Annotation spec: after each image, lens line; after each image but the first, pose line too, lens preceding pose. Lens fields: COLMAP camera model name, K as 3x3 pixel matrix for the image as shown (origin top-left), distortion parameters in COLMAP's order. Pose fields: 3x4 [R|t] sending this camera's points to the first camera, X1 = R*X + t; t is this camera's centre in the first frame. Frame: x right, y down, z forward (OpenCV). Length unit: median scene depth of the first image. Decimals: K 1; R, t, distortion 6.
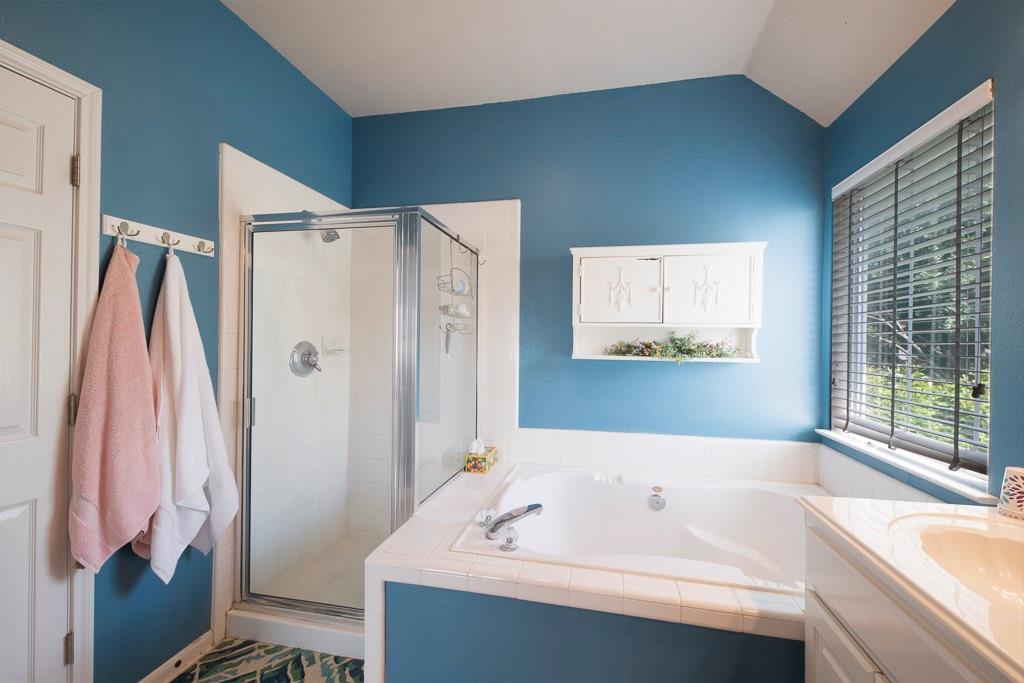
lens RADIAL K [[434.8, 0, 509.8], [0, 434.8, 338.5], [0, 0, 1]] dist [0.000526, -0.000469]
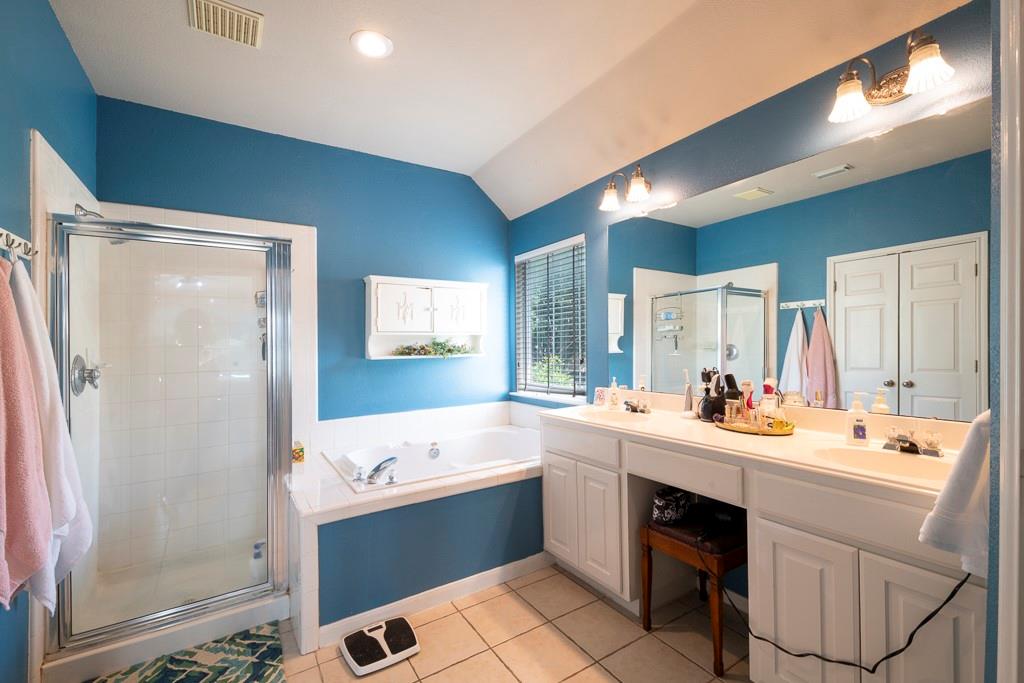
lens RADIAL K [[440.4, 0, 516.4], [0, 440.4, 343.3], [0, 0, 1]] dist [0.012469, -0.006884]
pose [[0.705783, -0.021780, 0.708093, -0.516866], [0.021131, 0.999730, 0.009688, -0.006275], [-0.708113, 0.008125, 0.706052, -0.263990]]
